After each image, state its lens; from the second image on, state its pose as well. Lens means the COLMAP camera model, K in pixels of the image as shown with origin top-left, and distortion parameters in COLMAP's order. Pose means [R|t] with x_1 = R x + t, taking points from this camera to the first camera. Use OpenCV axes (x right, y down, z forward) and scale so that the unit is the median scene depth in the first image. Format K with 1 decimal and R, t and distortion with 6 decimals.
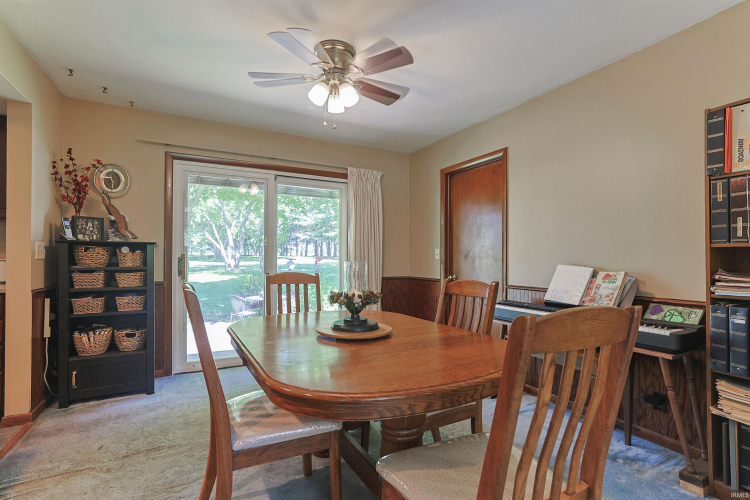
lens RADIAL K [[363.6, 0, 378.9], [0, 363.6, 255.1], [0, 0, 1]] dist [0.001046, 0.000362]
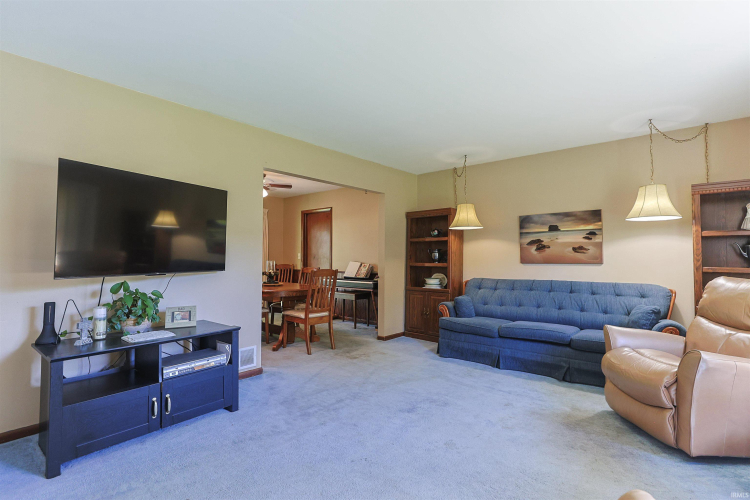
lens RADIAL K [[368.3, 0, 372.4], [0, 368.3, 241.5], [0, 0, 1]] dist [-0.000541, 0.000968]
pose [[0.937106, 0.011943, 0.348840, -0.202299], [-0.001441, 0.999538, -0.030348, -0.029069], [-0.349041, 0.027936, 0.936691, -1.241690]]
